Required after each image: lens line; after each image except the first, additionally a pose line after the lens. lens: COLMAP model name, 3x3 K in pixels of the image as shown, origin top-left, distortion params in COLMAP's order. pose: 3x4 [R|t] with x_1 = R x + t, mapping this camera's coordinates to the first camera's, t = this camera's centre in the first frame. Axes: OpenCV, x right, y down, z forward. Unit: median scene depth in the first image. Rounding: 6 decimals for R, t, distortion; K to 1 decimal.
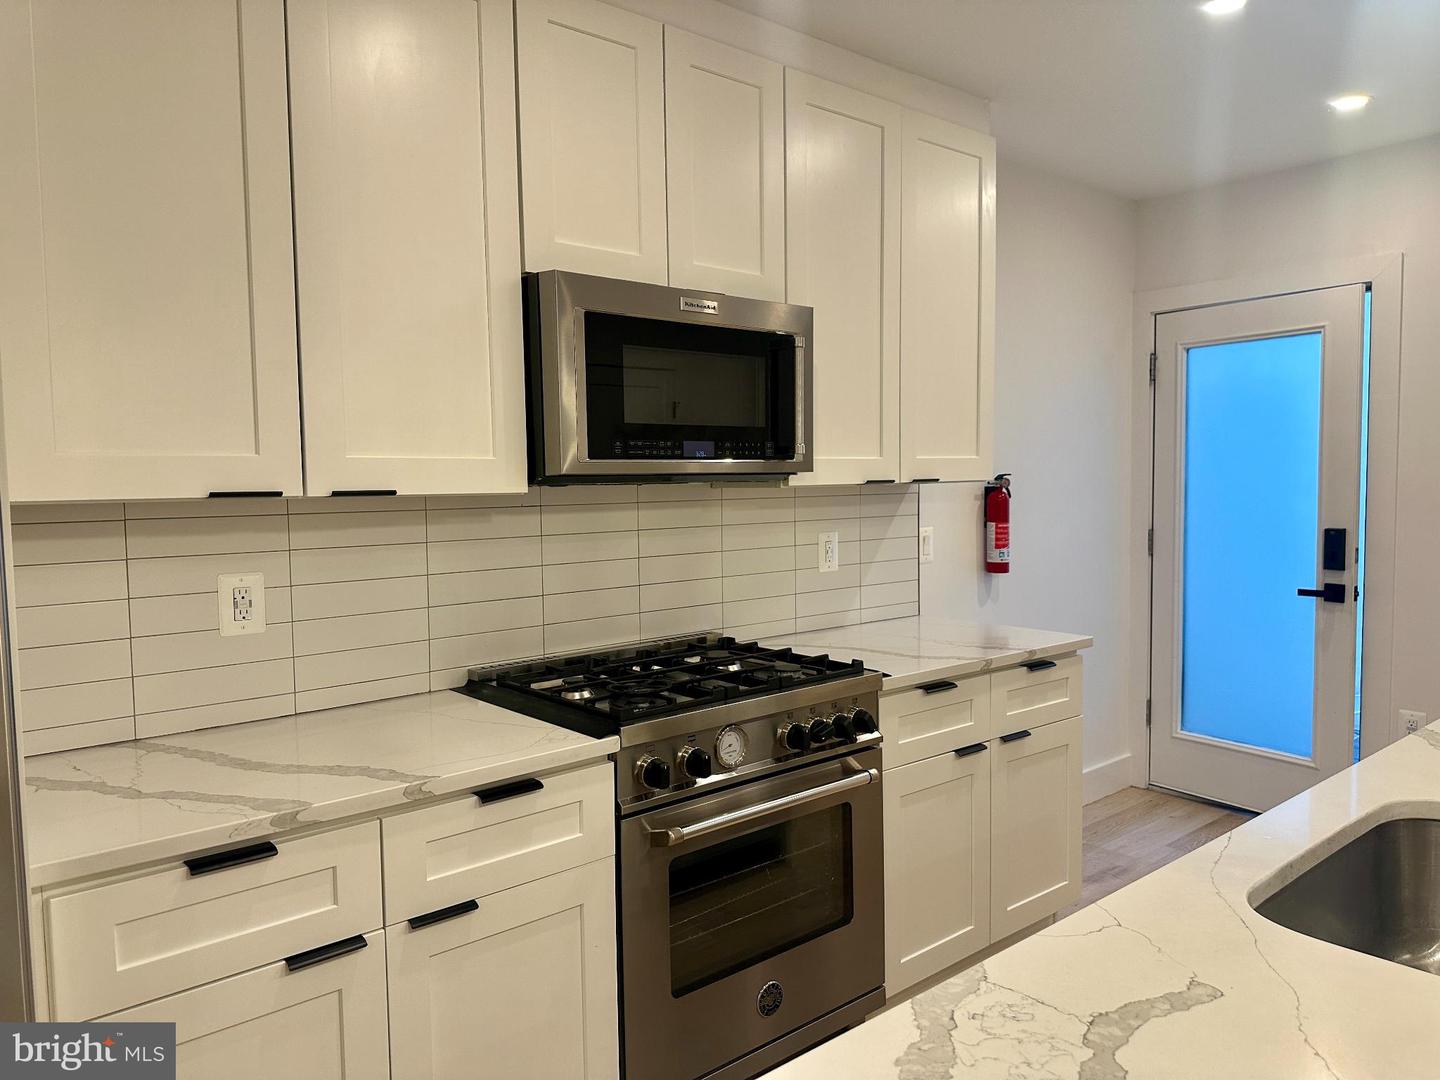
lens RADIAL K [[992.5, 0, 713.4], [0, 992.5, 531.1], [0, 0, 1]] dist [0.094200, -0.134787]
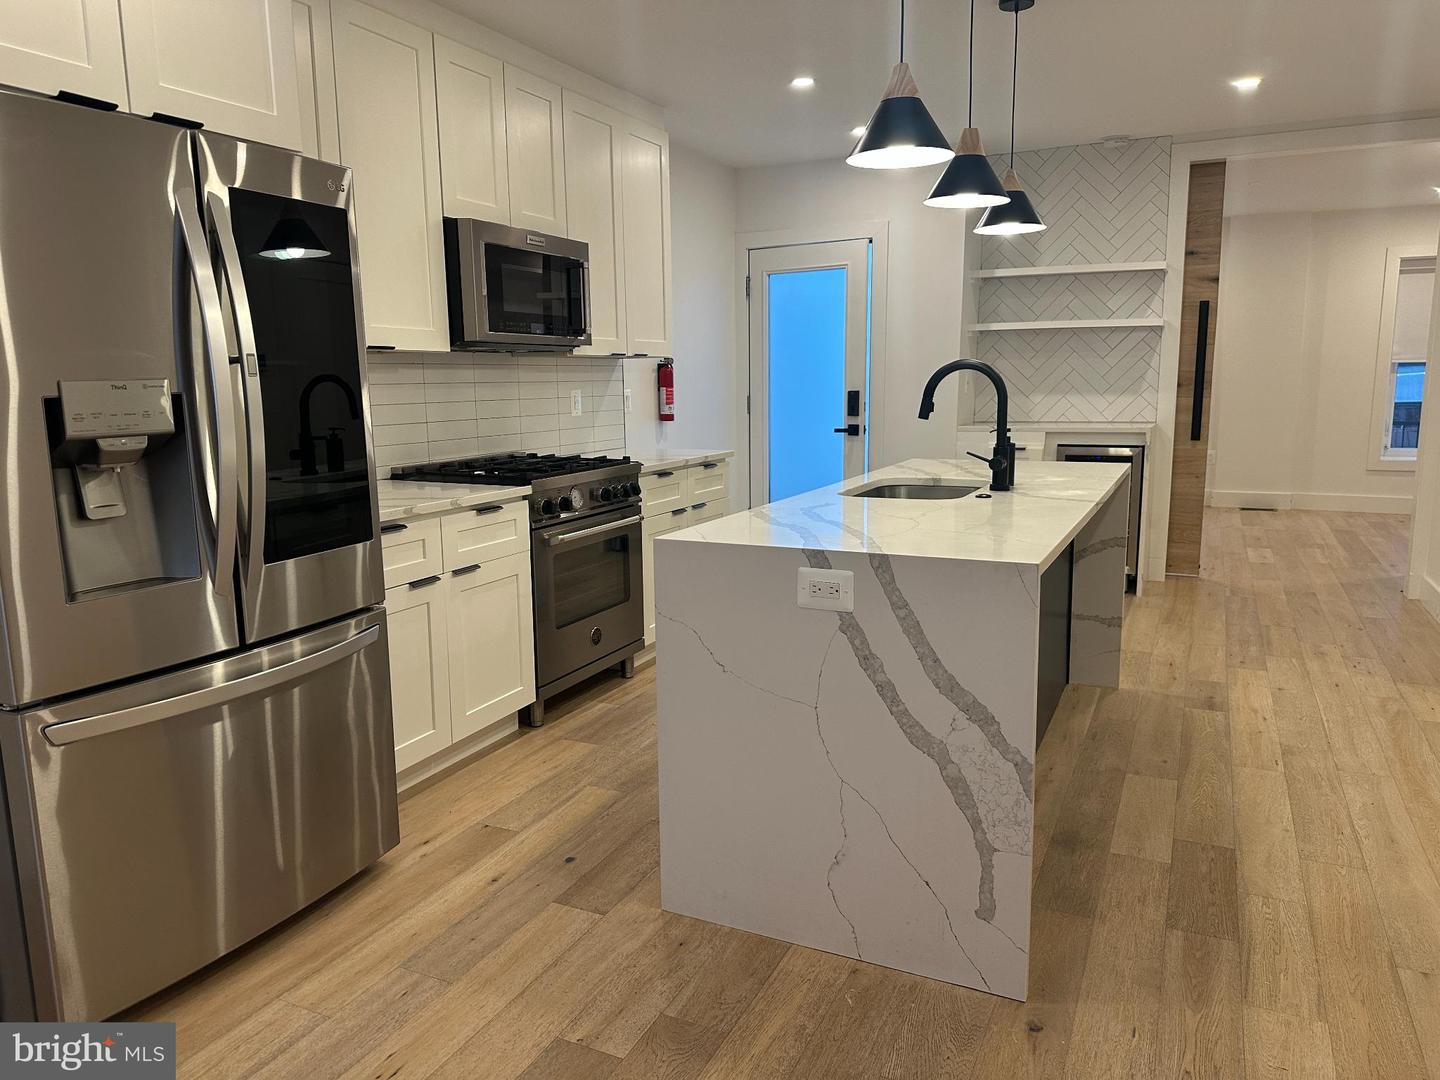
lens RADIAL K [[992.5, 0, 713.4], [0, 992.5, 531.1], [0, 0, 1]] dist [0.094200, -0.134787]
pose [[0.911669, -0.062052, 0.406214, -0.381008], [0.023249, 0.994738, 0.099774, 0.081156], [-0.410268, -0.081517, 0.908315, -0.573794]]
